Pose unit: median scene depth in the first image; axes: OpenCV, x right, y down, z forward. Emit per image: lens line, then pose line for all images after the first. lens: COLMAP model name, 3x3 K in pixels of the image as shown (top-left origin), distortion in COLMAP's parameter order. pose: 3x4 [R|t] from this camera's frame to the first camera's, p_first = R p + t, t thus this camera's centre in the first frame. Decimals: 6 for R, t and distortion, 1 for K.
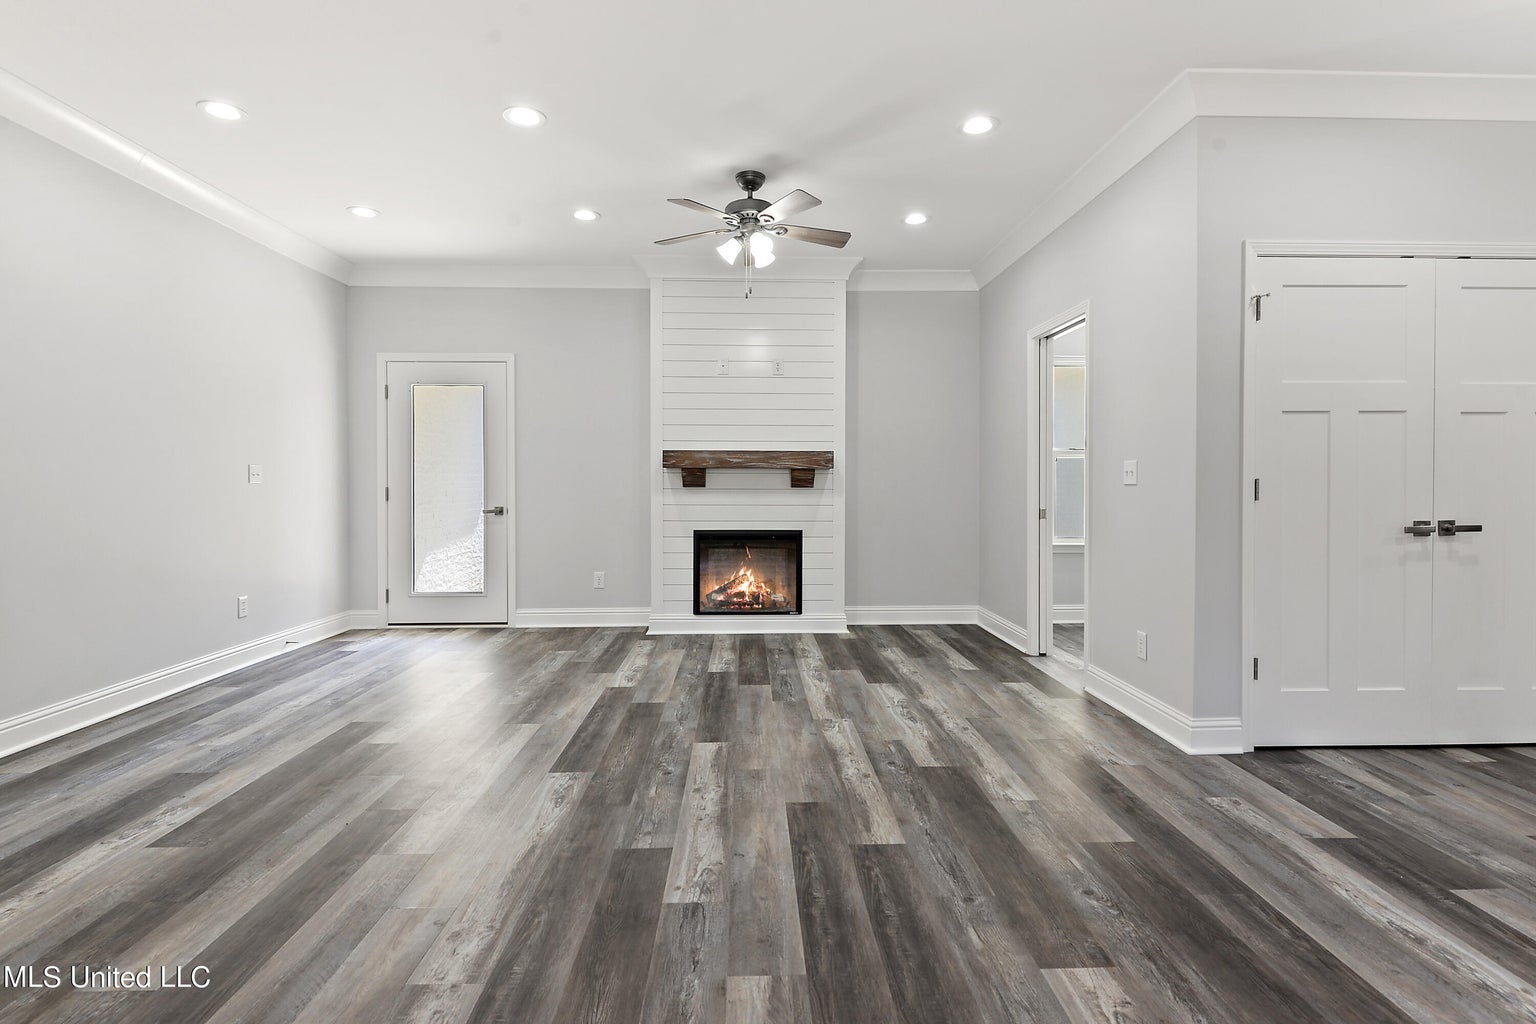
lens RADIAL K [[761.9, 0, 786.5], [0, 761.9, 491.6], [0, 0, 1]] dist [0.006436, -0.001840]
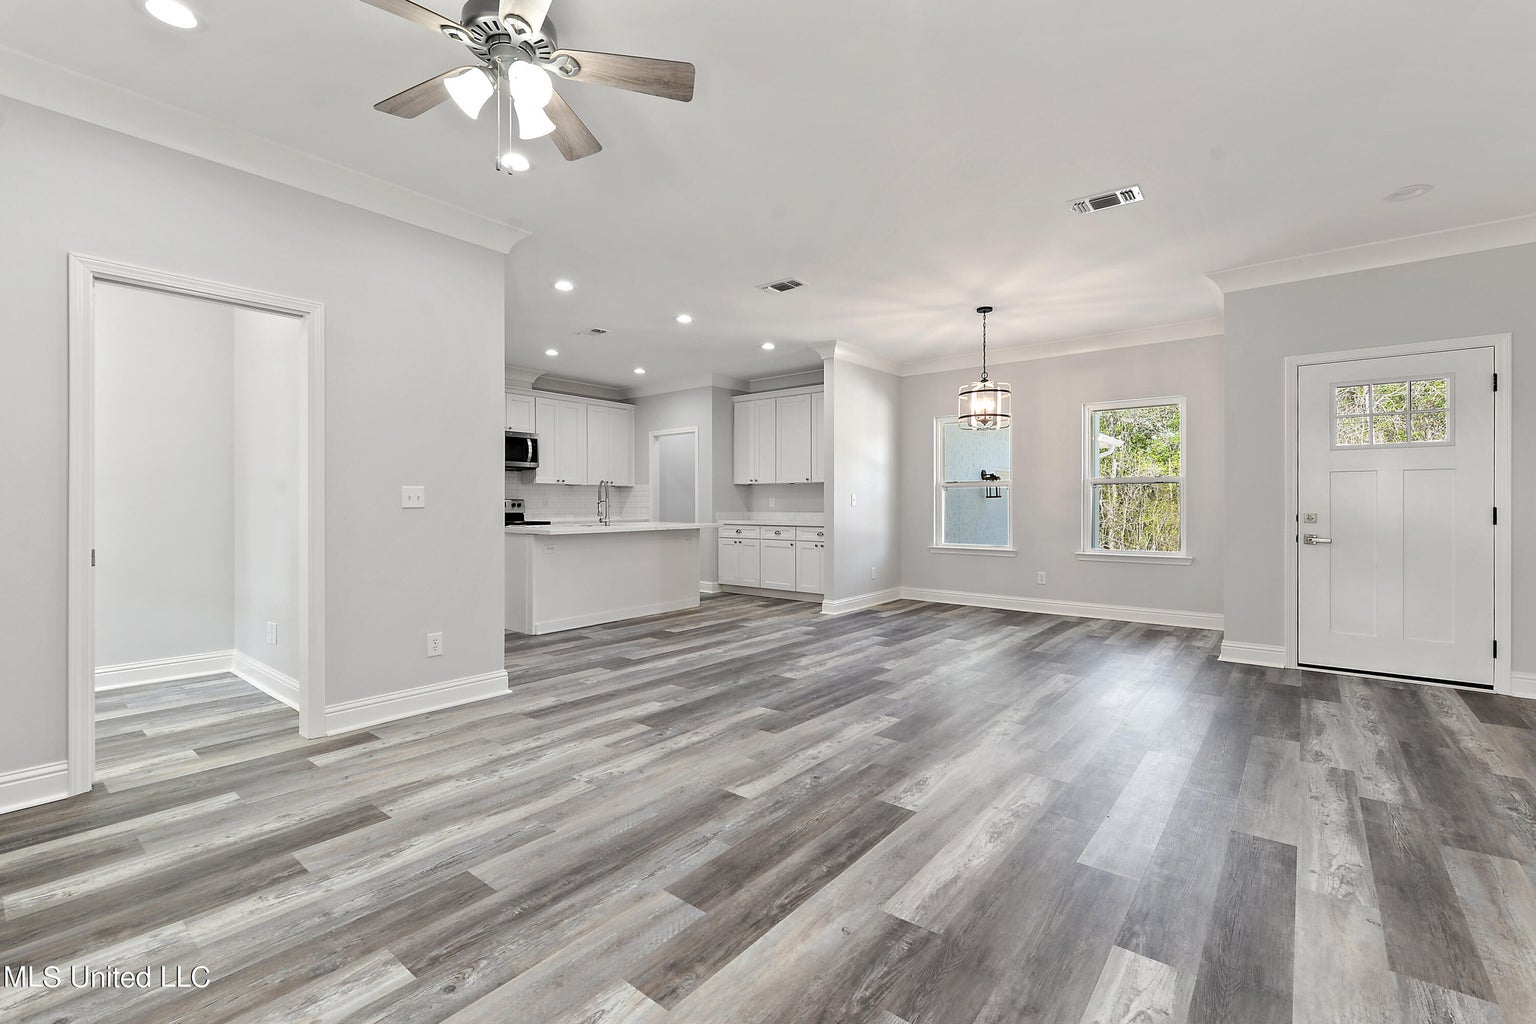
lens RADIAL K [[676.8, 0, 752.6], [0, 676.8, 508.5], [0, 0, 1]] dist [0.001870, -0.002593]
pose [[-0.736967, -0.003006, 0.675922, -0.658711], [0.010062, 0.999830, 0.015418, -0.020714], [-0.675854, 0.018164, -0.736812, 1.582156]]
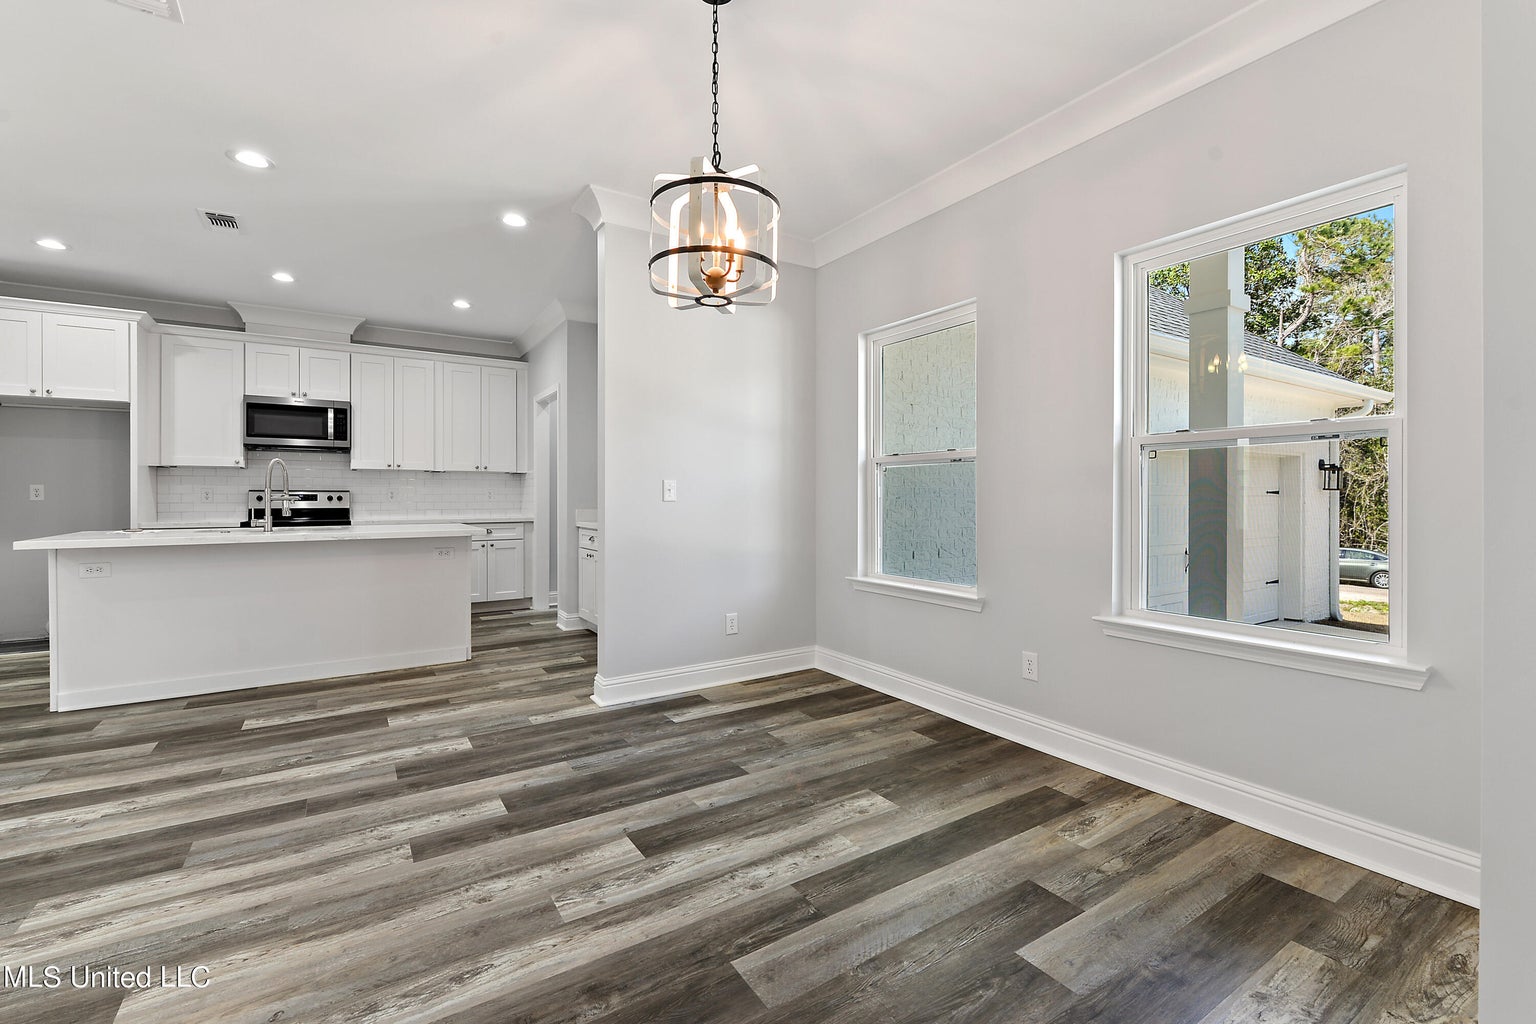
lens RADIAL K [[676.8, 0, 748.2], [0, 676.8, 484.6], [0, 0, 1]] dist [0.001870, -0.002593]
pose [[-0.485000, 0.018785, 0.874312, -0.520263], [0.010019, 0.999823, -0.015923, 0.000013], [-0.874457, 0.001037, -0.485103, 0.197975]]
